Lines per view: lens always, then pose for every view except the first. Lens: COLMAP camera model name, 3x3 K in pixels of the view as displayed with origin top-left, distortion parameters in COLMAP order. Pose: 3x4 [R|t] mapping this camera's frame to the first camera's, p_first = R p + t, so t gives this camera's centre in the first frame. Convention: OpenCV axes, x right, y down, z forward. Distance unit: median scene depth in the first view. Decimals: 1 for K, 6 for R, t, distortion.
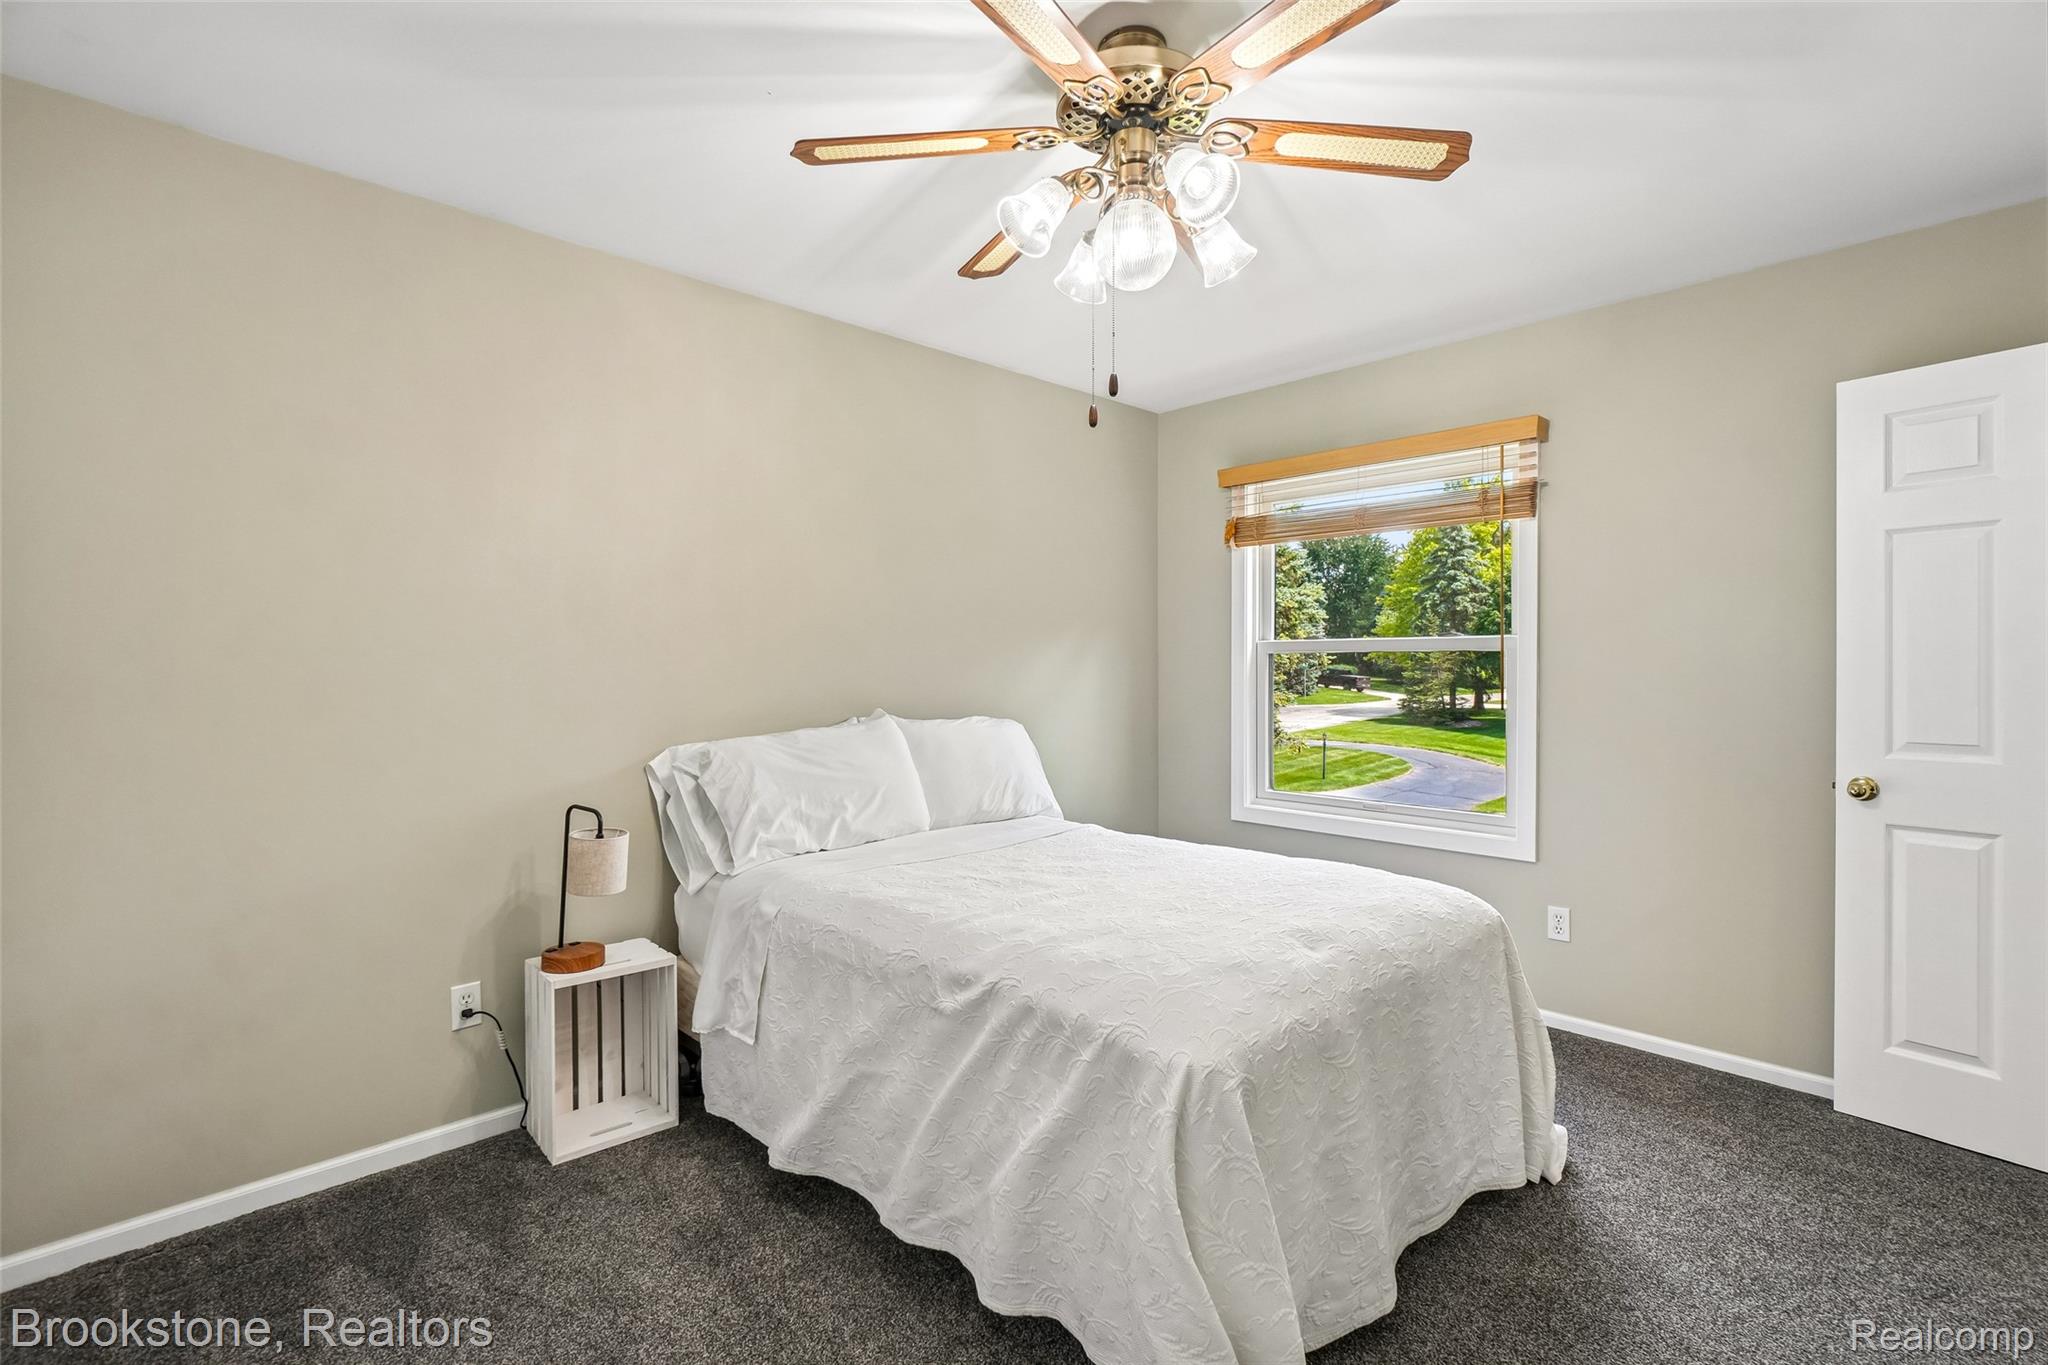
lens RADIAL K [[943.5, 0, 1024.0], [0, 943.5, 664.4], [0, 0, 1]] dist [0.001002, 0.000023]
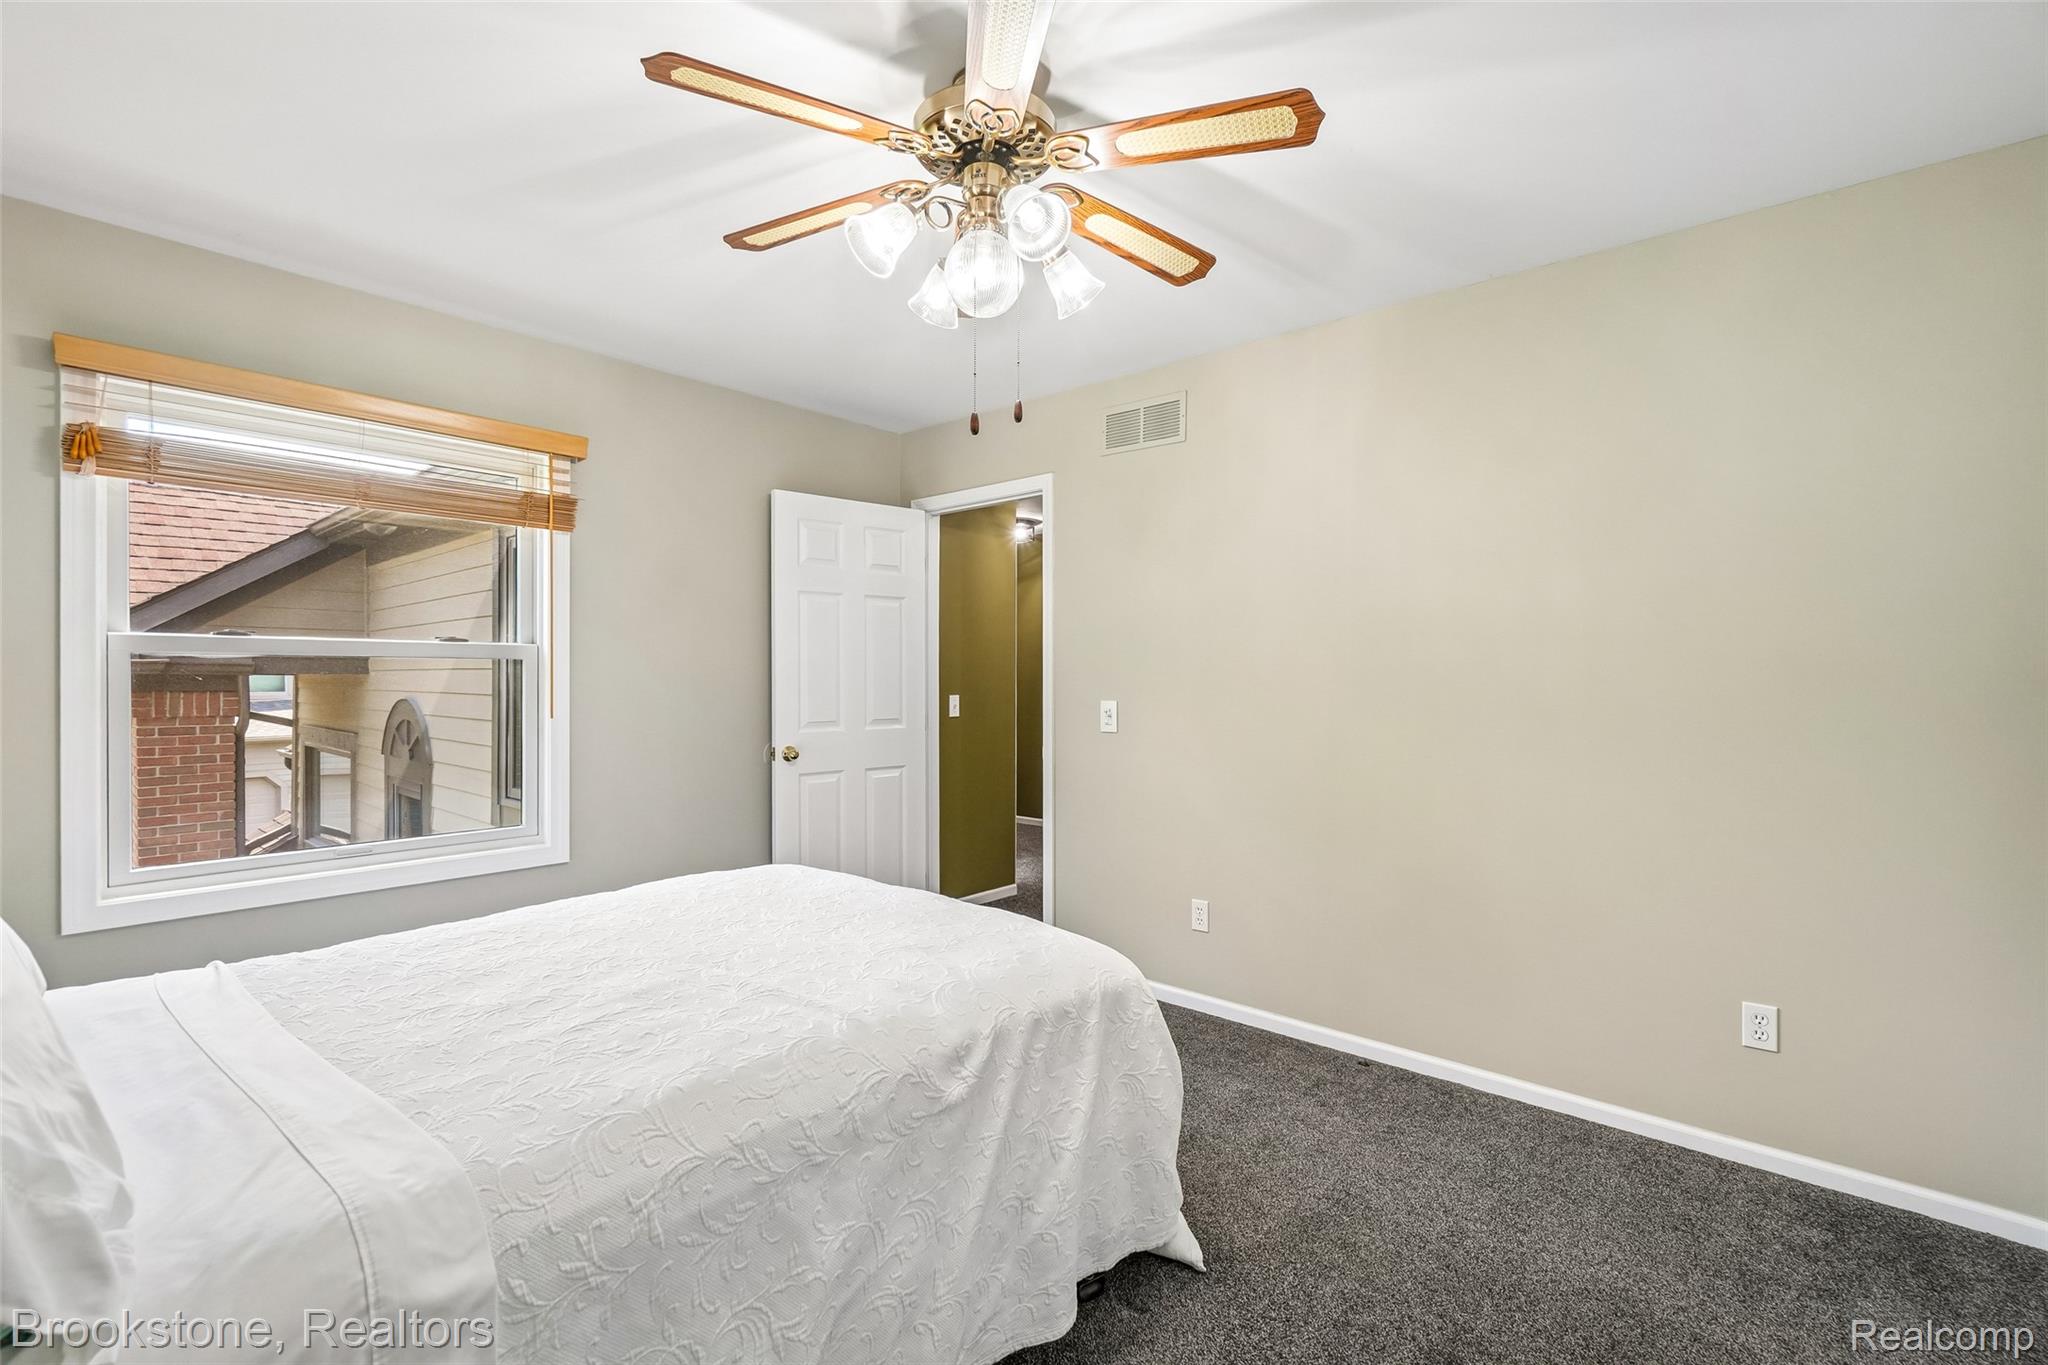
lens RADIAL K [[885.2, 0, 1044.0], [0, 885.2, 672.5], [0, 0, 1]] dist [-0.003901, 0.000196]
pose [[-0.093220, 0.004097, 0.995637, -0.605994], [-0.001717, 0.999989, -0.004276, 0.002441], [-0.995644, -0.002108, -0.093212, 0.712601]]
